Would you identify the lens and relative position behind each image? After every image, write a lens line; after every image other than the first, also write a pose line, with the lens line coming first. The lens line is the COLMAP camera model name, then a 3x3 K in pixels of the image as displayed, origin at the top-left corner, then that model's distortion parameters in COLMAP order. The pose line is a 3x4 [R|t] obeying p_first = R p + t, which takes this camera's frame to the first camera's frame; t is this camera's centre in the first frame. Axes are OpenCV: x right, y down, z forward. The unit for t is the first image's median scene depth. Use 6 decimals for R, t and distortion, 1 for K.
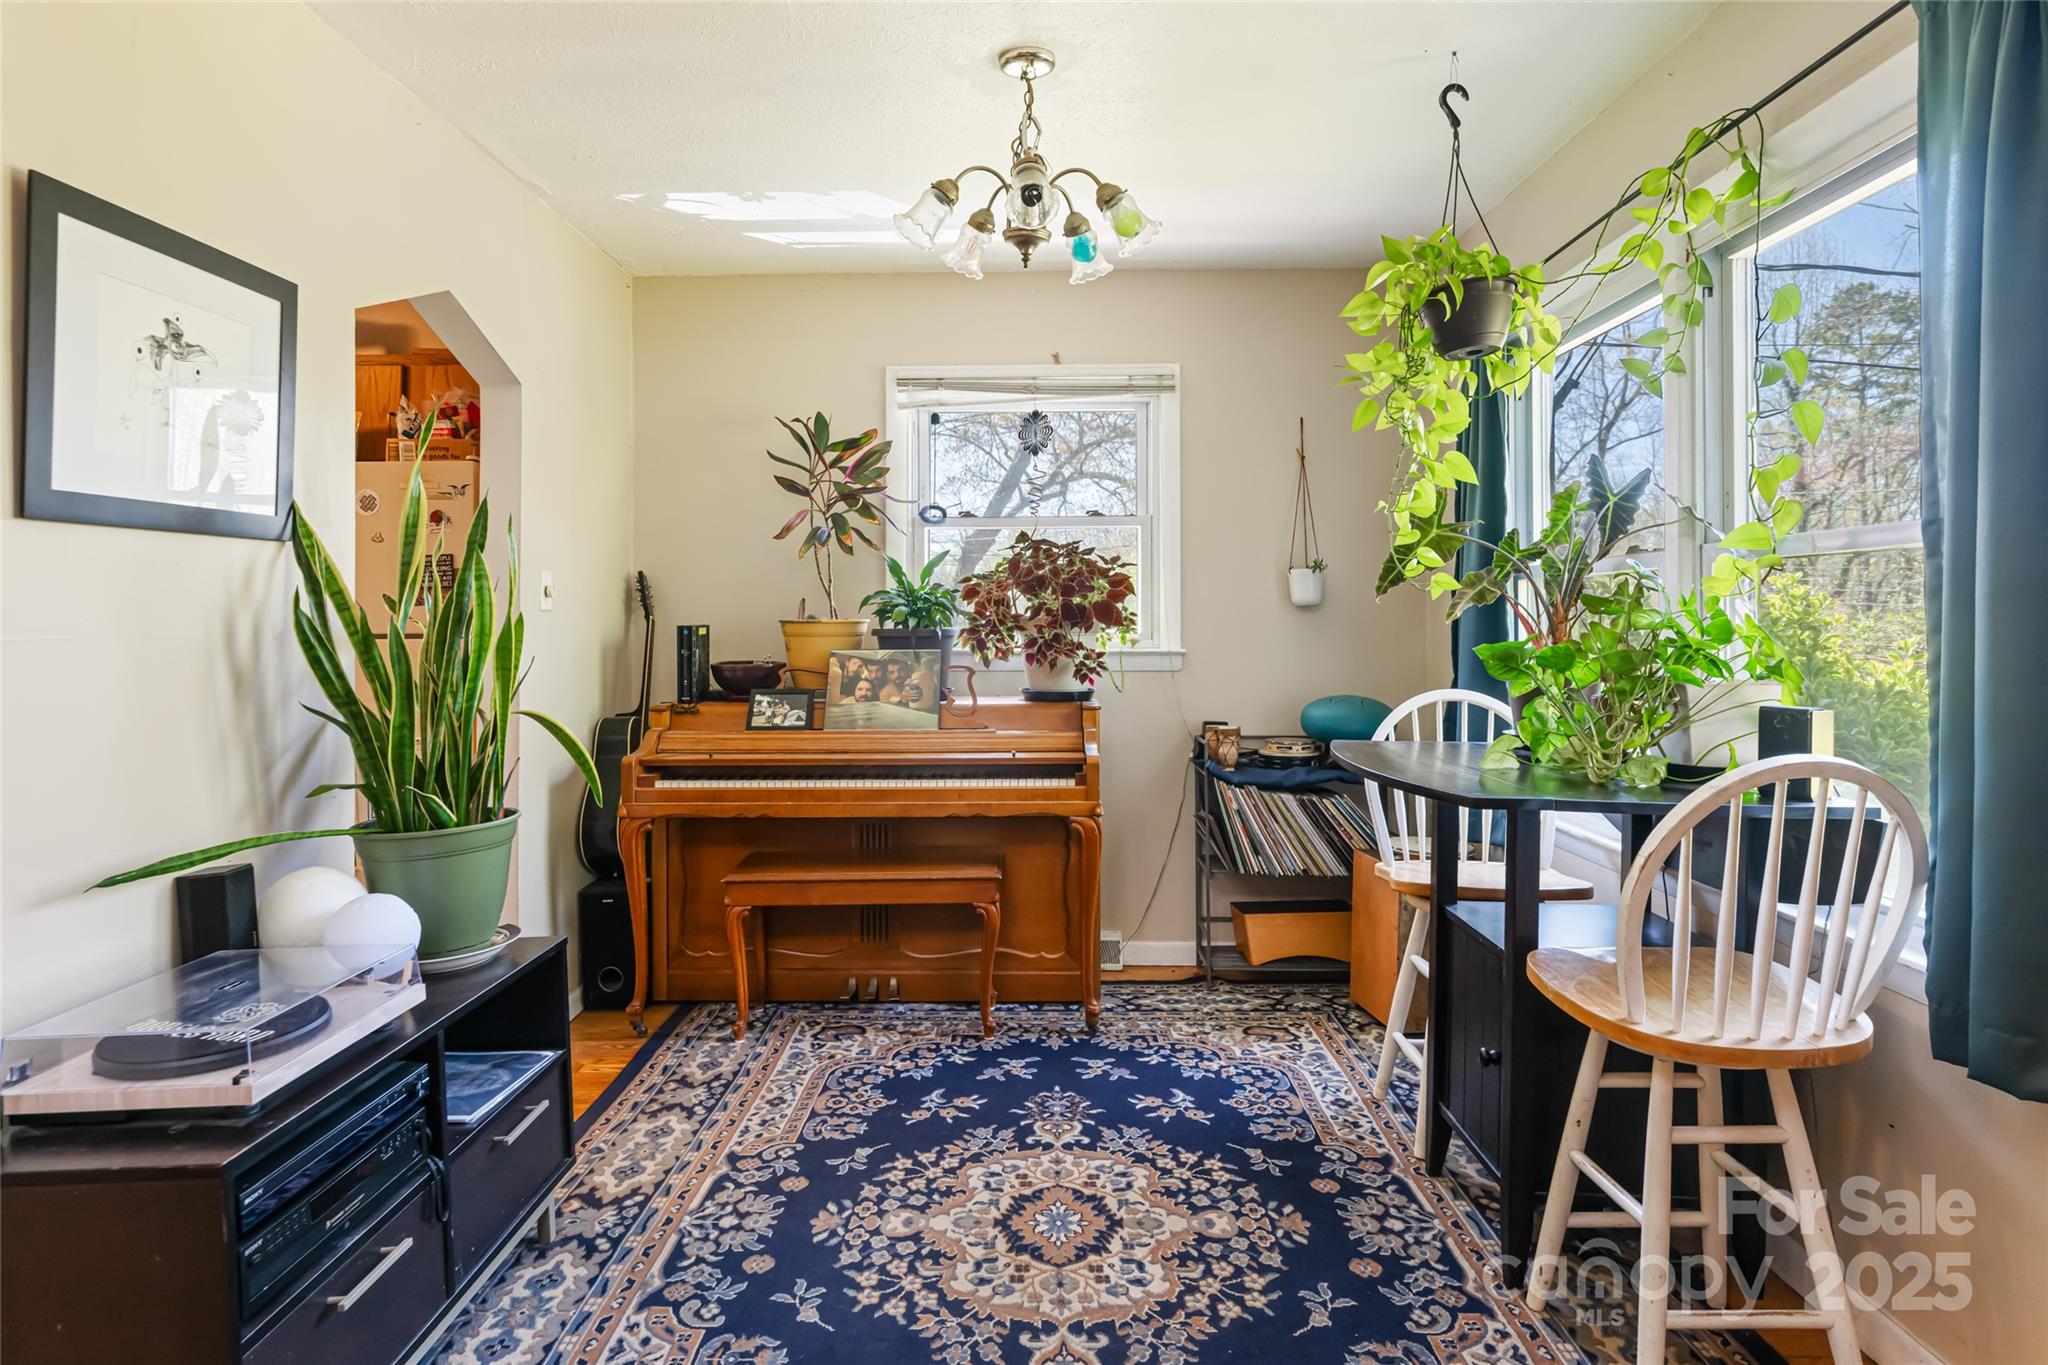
lens RADIAL K [[1027.0, 0, 1012.1], [0, 1027.0, 610.2], [0, 0, 1]] dist [0.001984, 0.000416]
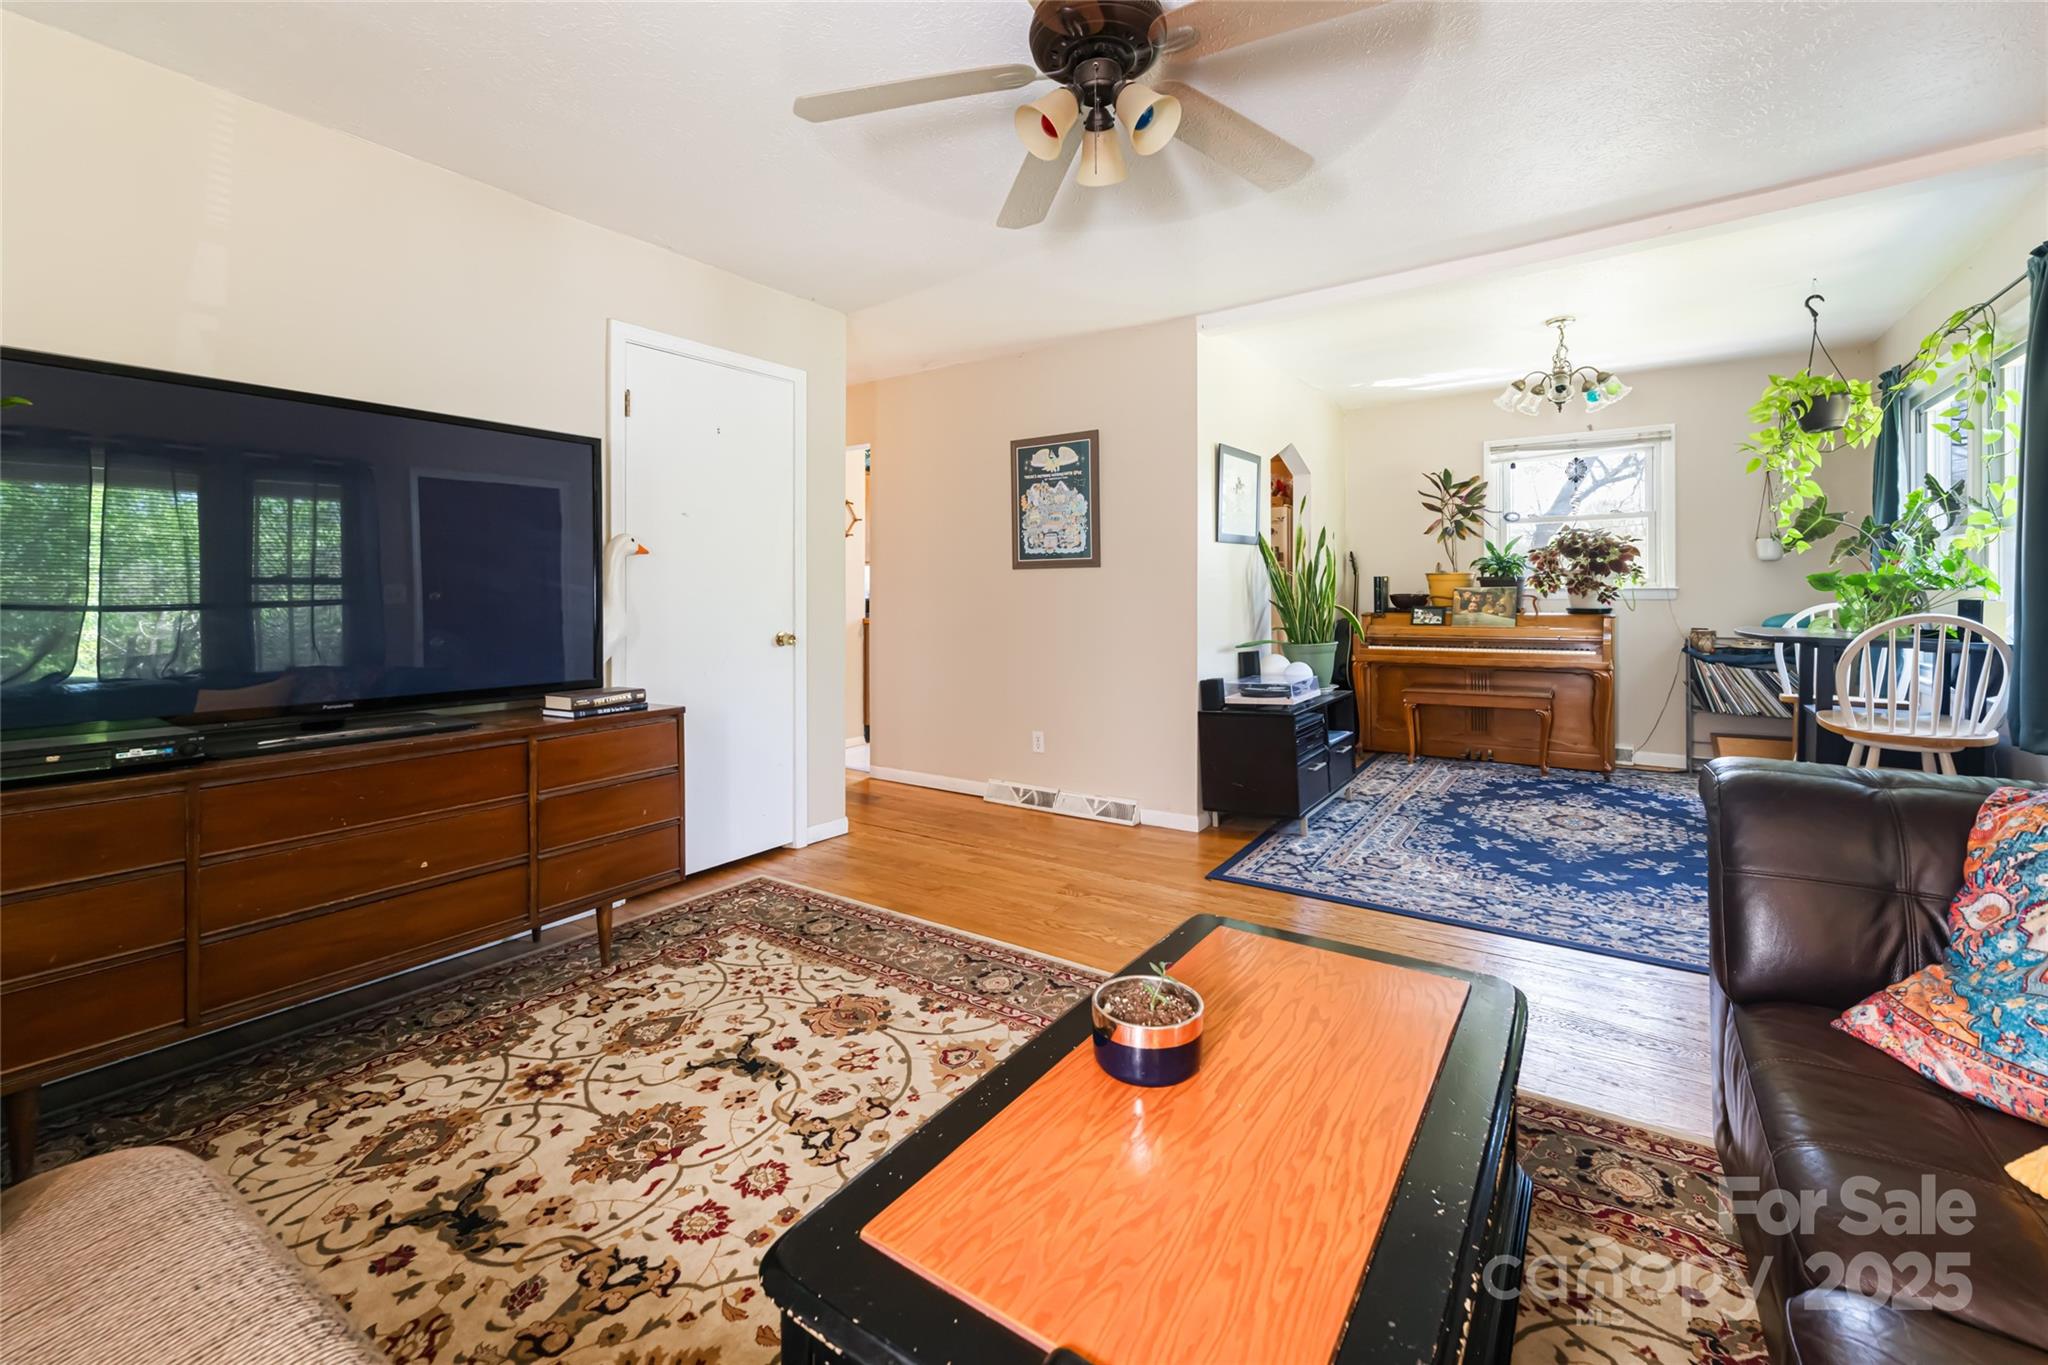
lens RADIAL K [[860.9, 0, 1014.4], [0, 860.9, 597.3], [0, 0, 1]] dist [0.001473, -0.000057]
pose [[0.826920, 0.000336, -0.562320, 0.063049], [0.008705, 0.999872, 0.013399, 0.027844], [0.562253, -0.015975, 0.826811, -0.912076]]
